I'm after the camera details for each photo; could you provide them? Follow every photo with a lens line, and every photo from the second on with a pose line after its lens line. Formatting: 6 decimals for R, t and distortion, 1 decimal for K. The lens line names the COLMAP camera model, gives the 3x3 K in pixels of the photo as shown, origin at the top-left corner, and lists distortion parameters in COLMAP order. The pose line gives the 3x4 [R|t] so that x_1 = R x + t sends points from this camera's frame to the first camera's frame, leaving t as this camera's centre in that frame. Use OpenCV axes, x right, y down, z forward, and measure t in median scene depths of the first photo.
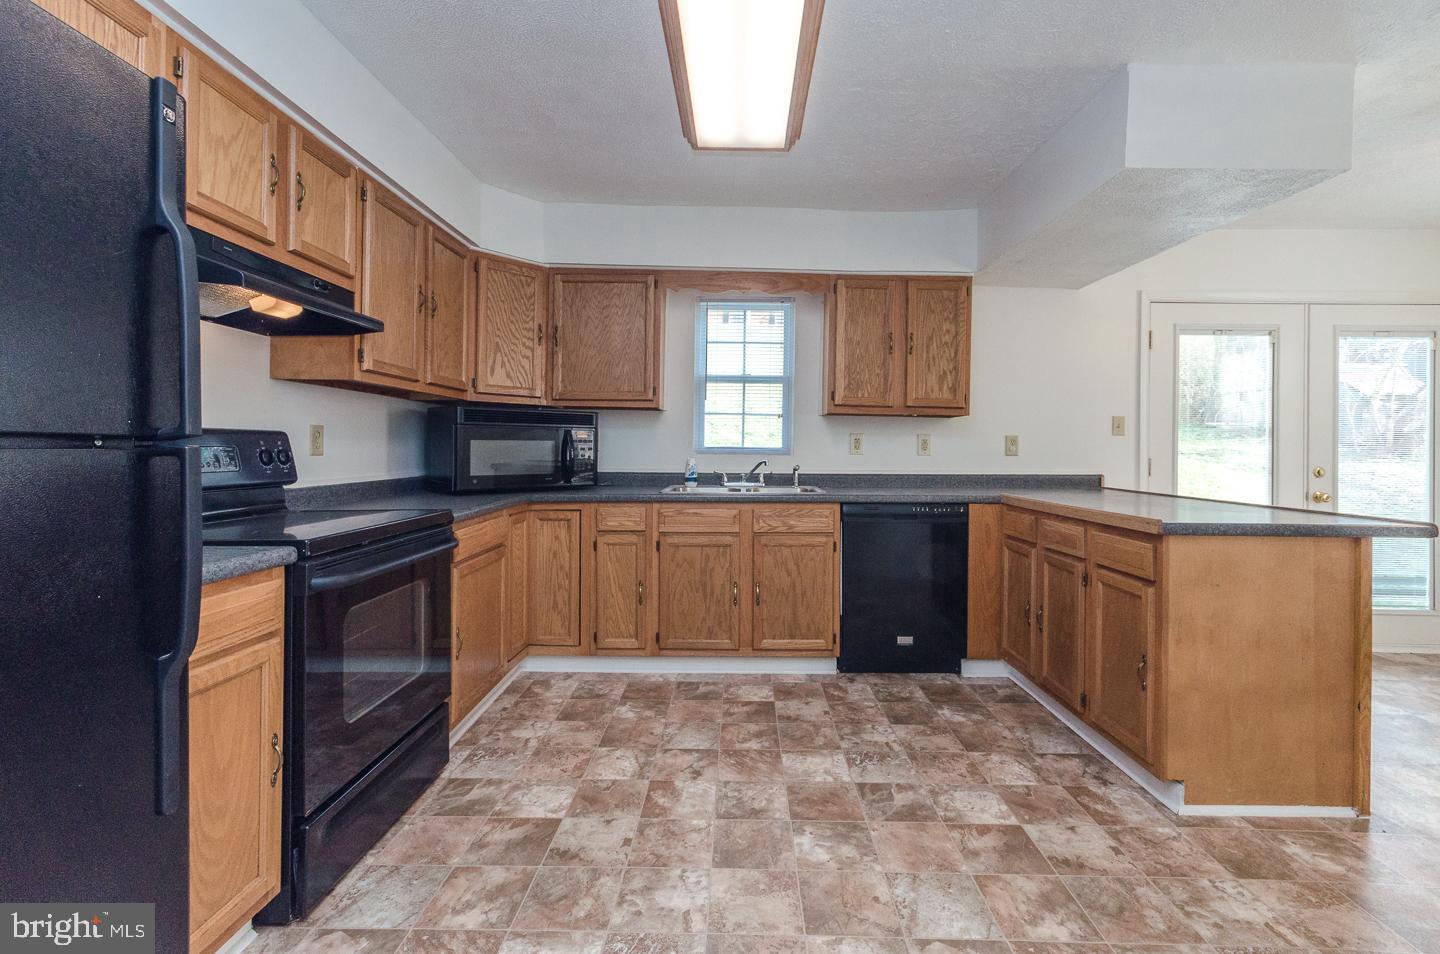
lens RADIAL K [[622.2, 0, 743.8], [0, 622.2, 449.8], [0, 0, 1]] dist [0.000403, 0.000569]
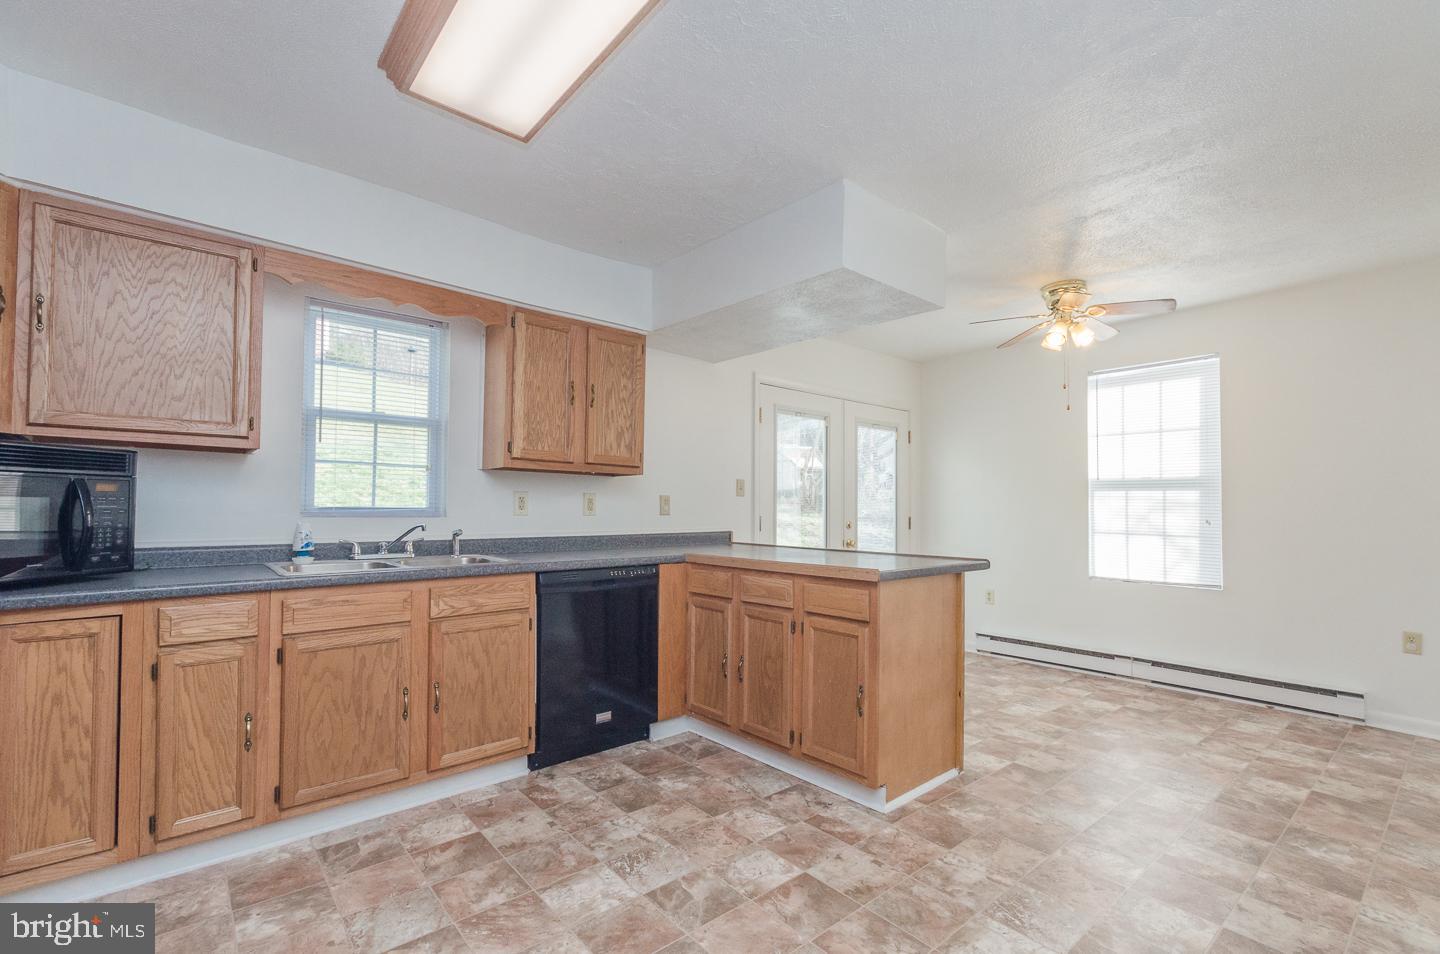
lens RADIAL K [[627.7, 0, 720.0], [0, 627.7, 499.6], [0, 0, 1]] dist [0.000261, 0.000714]
pose [[0.762332, 0.005885, 0.647160, -0.214860], [0.001764, 0.999936, -0.011171, -0.004955], [-0.647184, 0.009657, 0.762272, 0.177487]]
